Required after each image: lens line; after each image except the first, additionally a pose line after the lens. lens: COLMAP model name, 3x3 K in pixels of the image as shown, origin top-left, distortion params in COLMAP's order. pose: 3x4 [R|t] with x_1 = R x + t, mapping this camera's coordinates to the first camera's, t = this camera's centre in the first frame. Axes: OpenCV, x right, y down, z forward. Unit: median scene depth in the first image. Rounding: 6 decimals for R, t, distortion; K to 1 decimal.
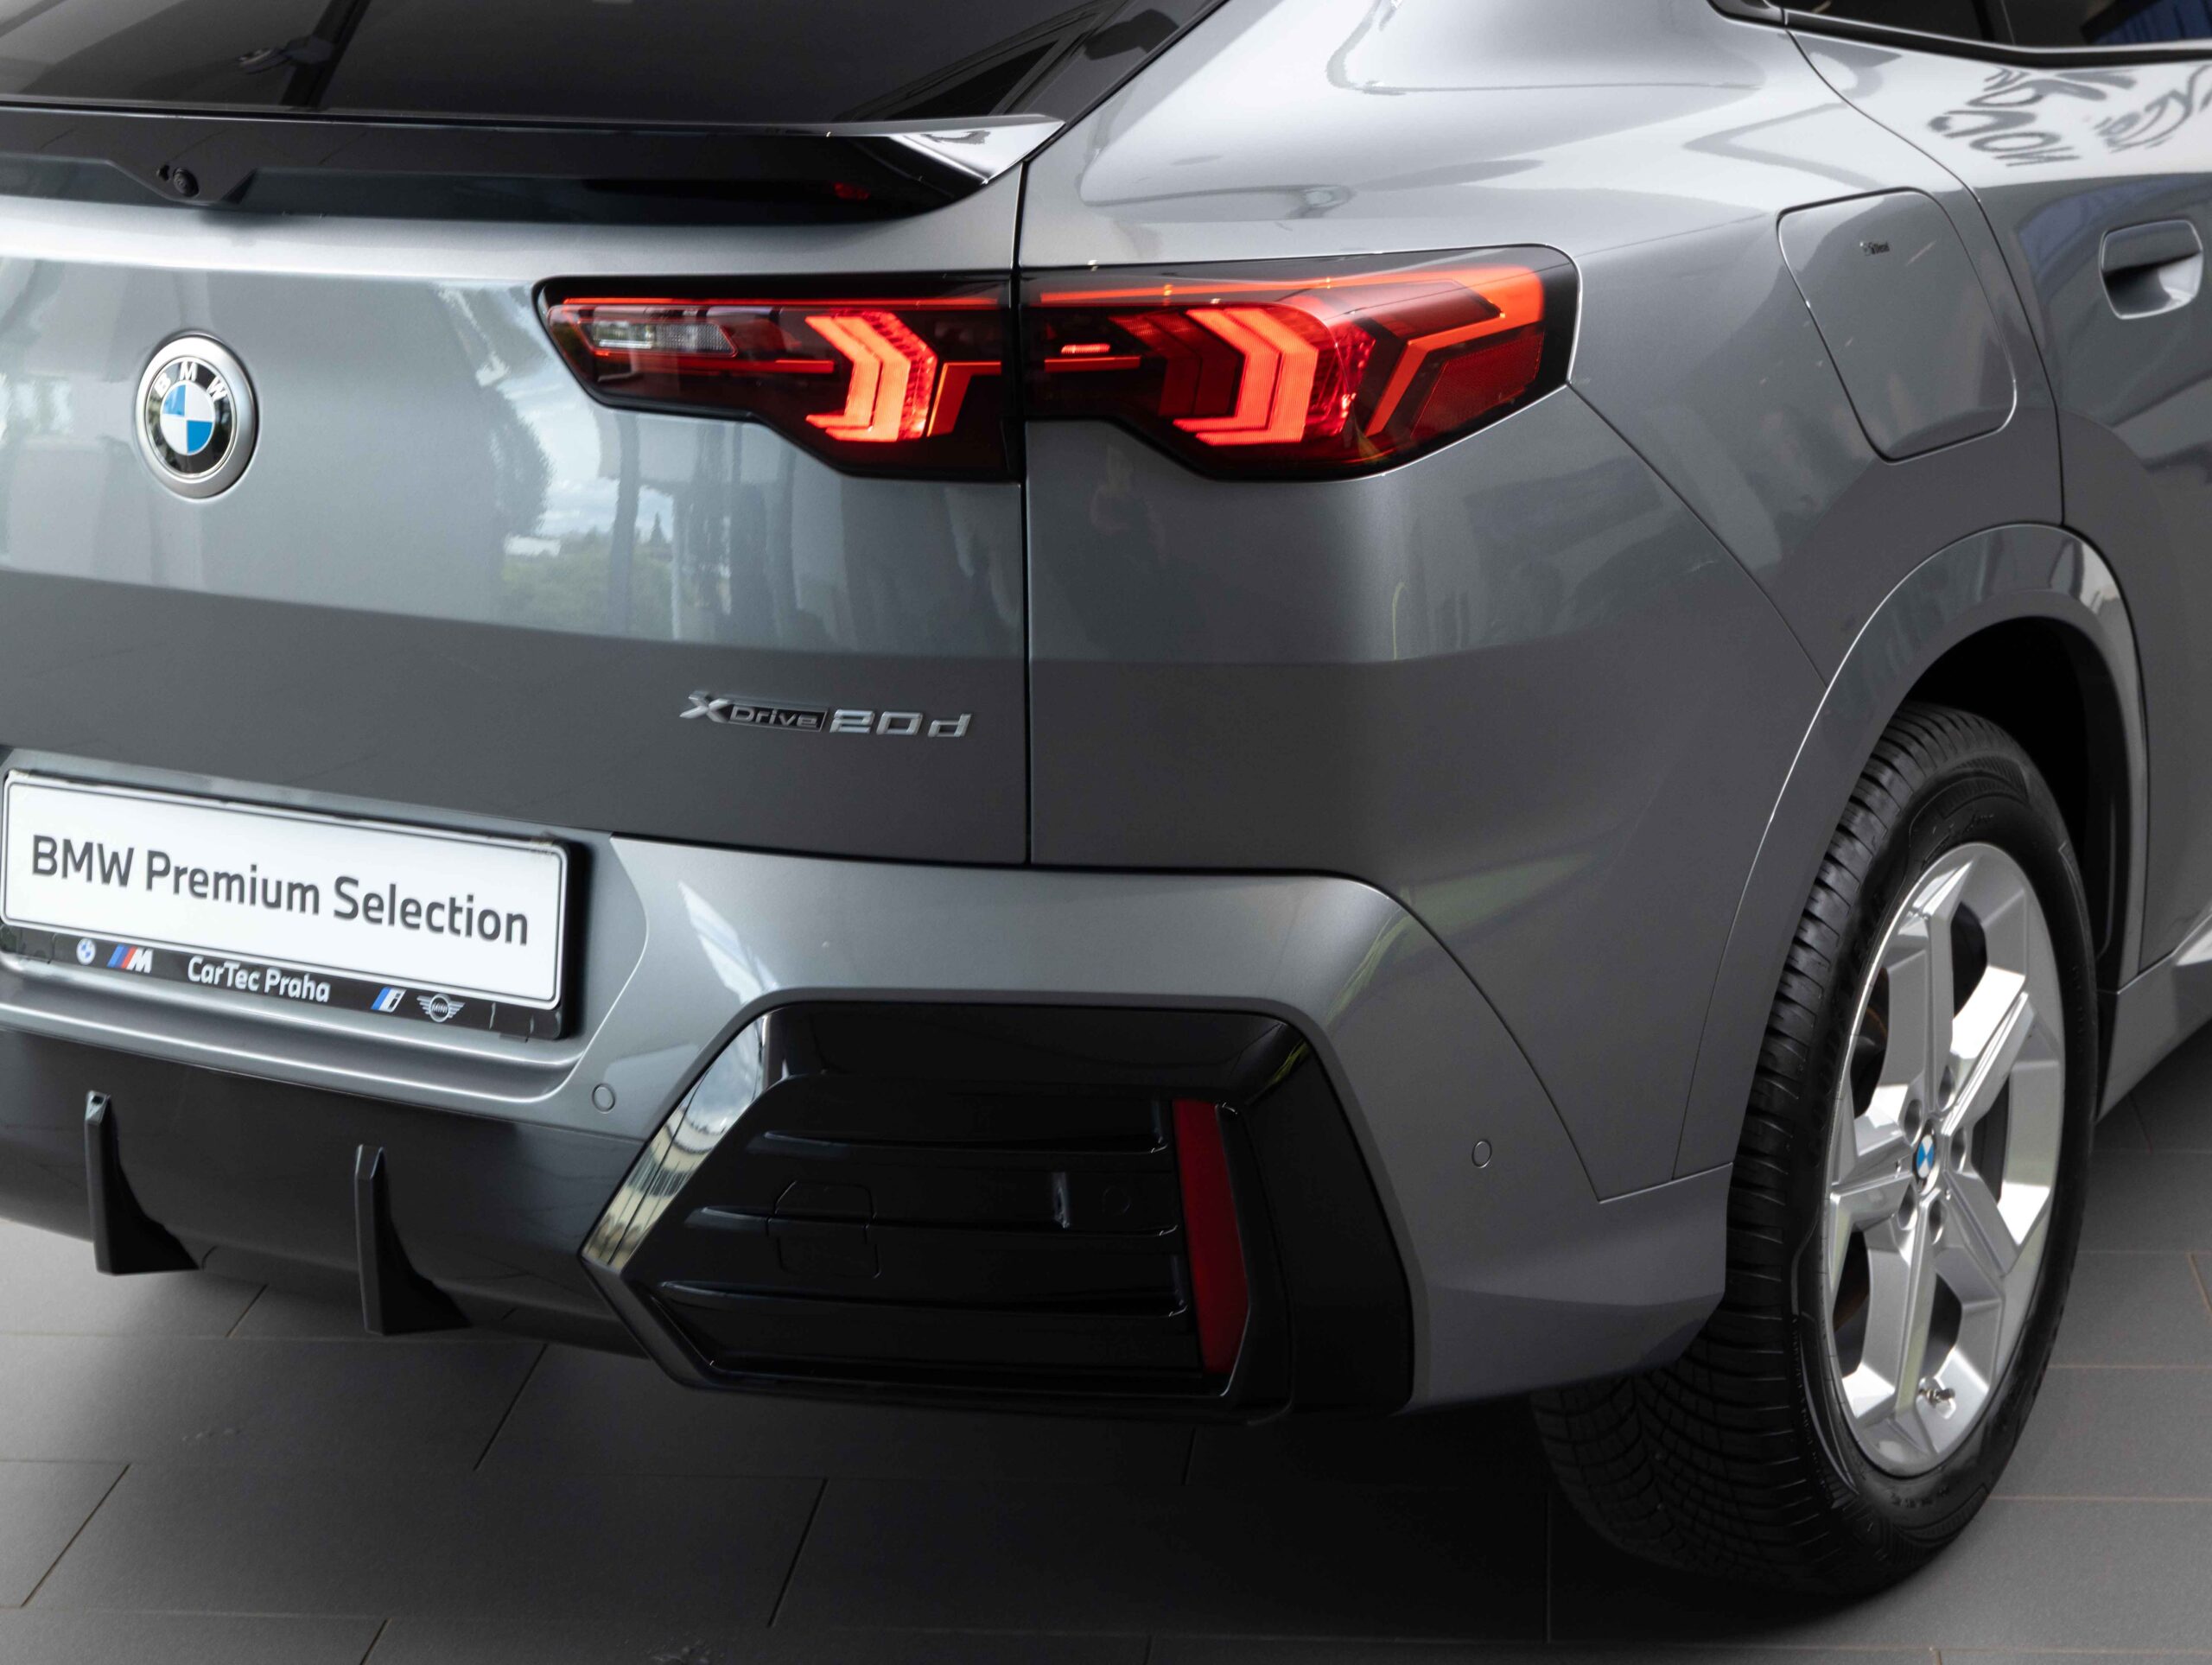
lens RADIAL K [[4417.4, 0, 1098.9], [0, 4417.4, 840.8], [0, 0, 1]] dist [-0.015400, 0.000000]
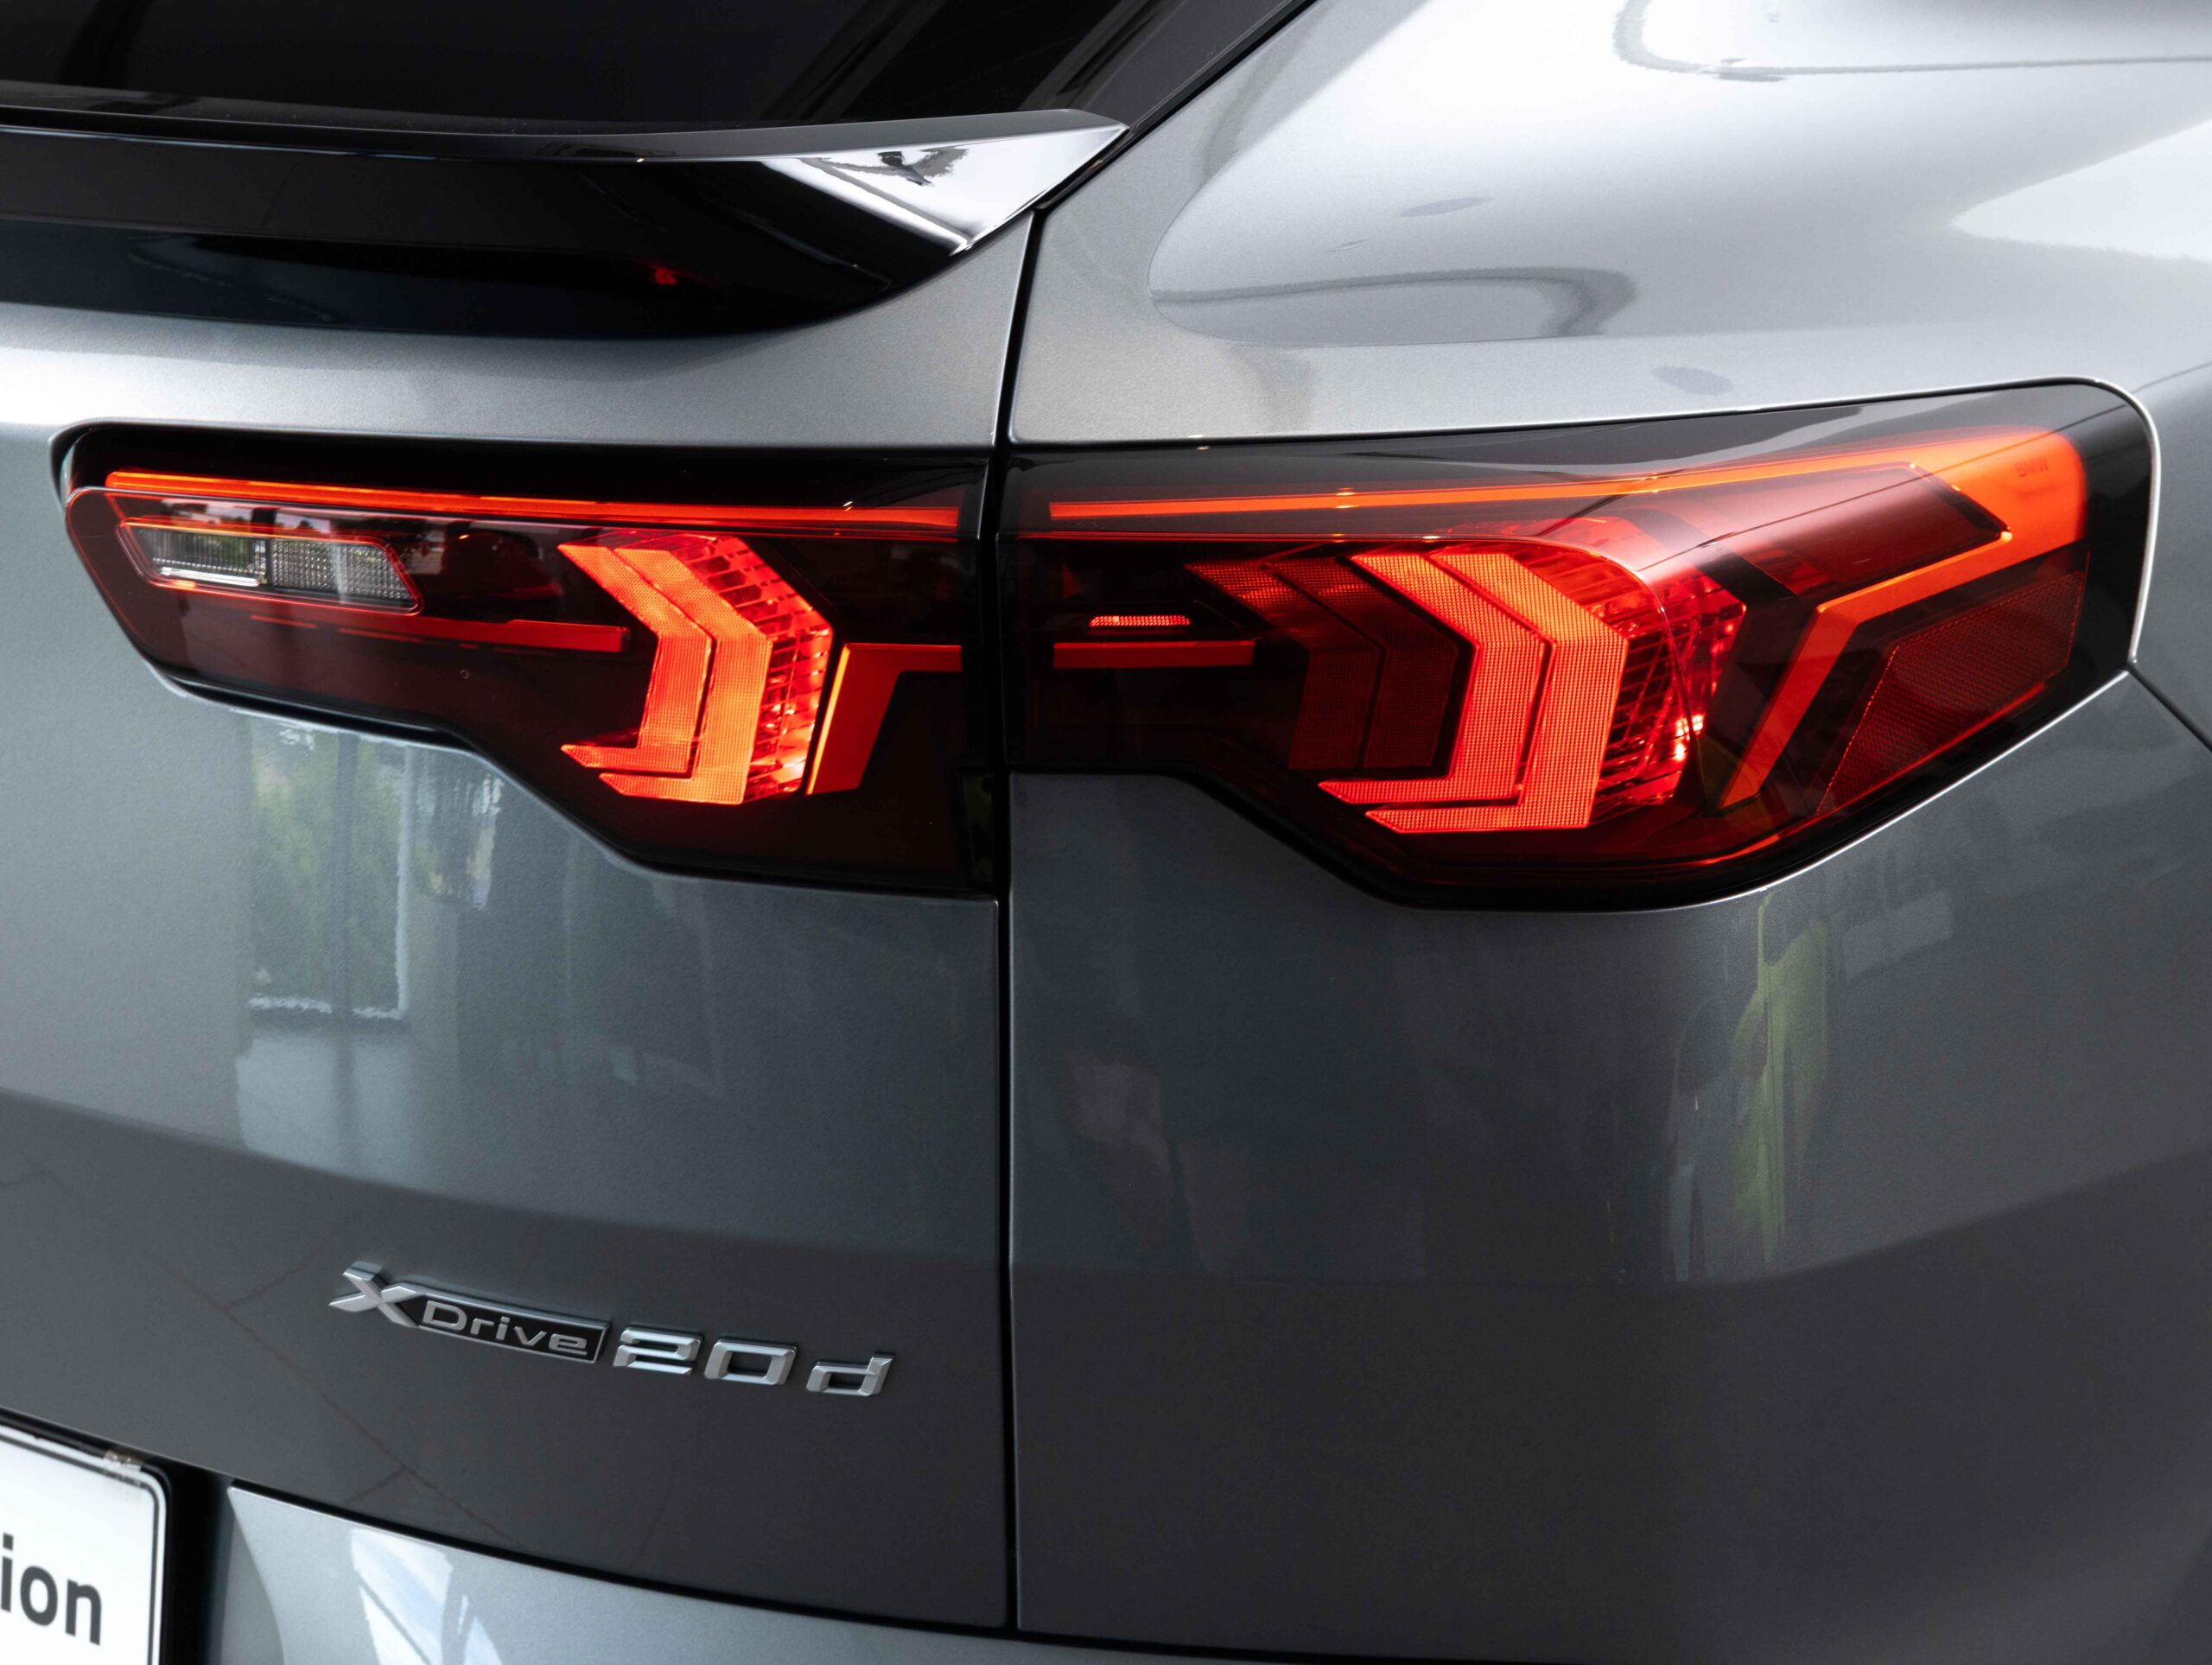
lens RADIAL K [[4417.4, 0, 1112.6], [0, 4417.4, 822.1], [0, 0, 1]] dist [-0.015400, 0.000000]
pose [[0.997766, 0.027600, -0.060832, 0.023467], [-0.024849, 0.998654, 0.045520, -0.110198], [0.062007, -0.043907, 0.997109, 0.516495]]
